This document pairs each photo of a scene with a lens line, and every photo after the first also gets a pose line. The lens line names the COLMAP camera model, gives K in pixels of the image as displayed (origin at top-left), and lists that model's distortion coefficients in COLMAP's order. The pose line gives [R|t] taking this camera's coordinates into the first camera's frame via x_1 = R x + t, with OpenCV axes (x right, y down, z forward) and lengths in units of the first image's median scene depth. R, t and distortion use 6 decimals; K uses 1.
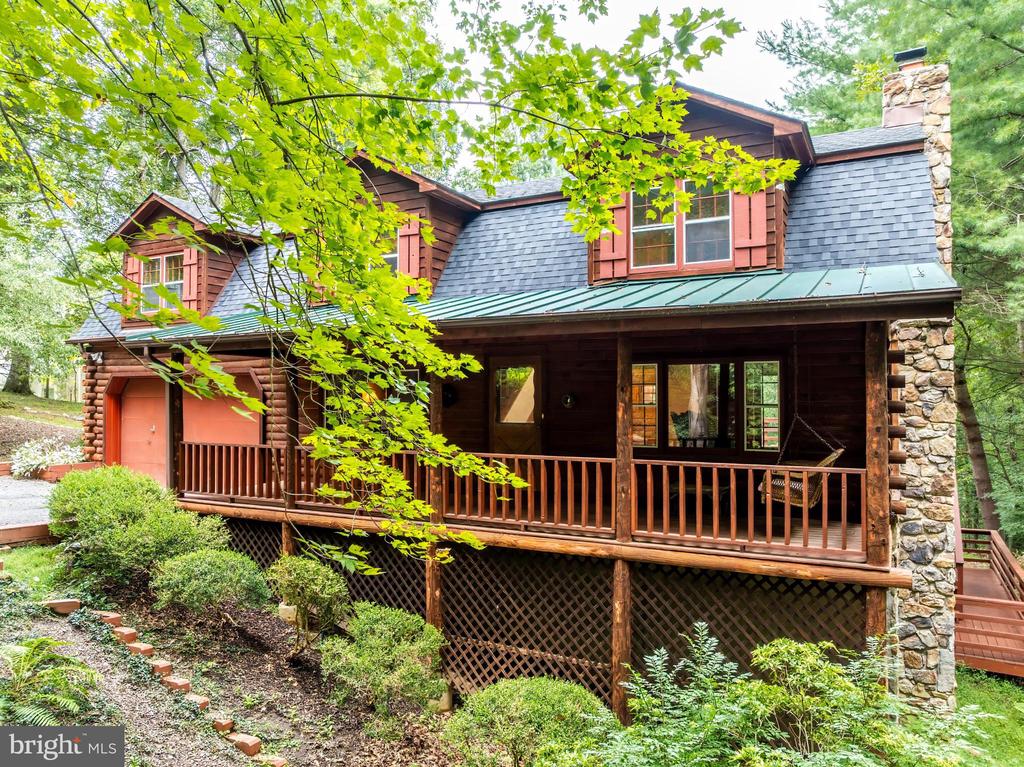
lens RADIAL K [[723.1, 0, 509.9], [0, 723.1, 387.9], [0, 0, 1]] dist [-0.037403, -0.001921]
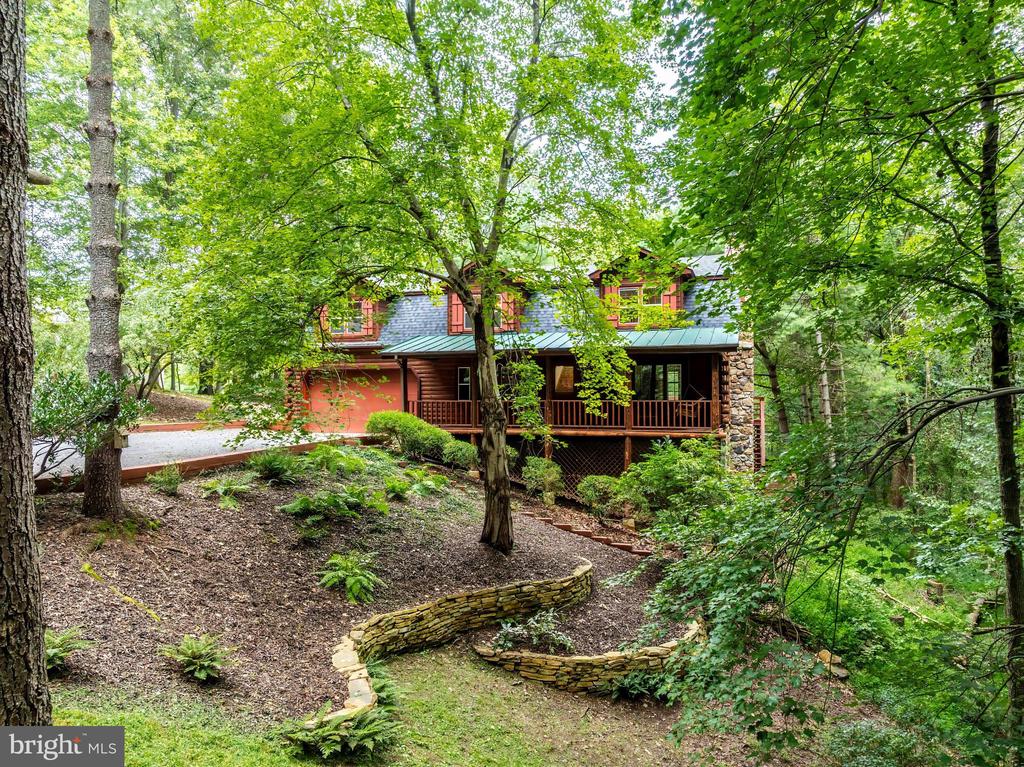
lens RADIAL K [[723.1, 0, 509.9], [0, 723.1, 387.9], [0, 0, 1]] dist [-0.037403, -0.001921]
pose [[0.987287, 0.003365, 0.158912, -0.613952], [-0.003512, 0.999994, 0.000644, 0.044832], [-0.158908, -0.001194, 0.987293, -1.383913]]
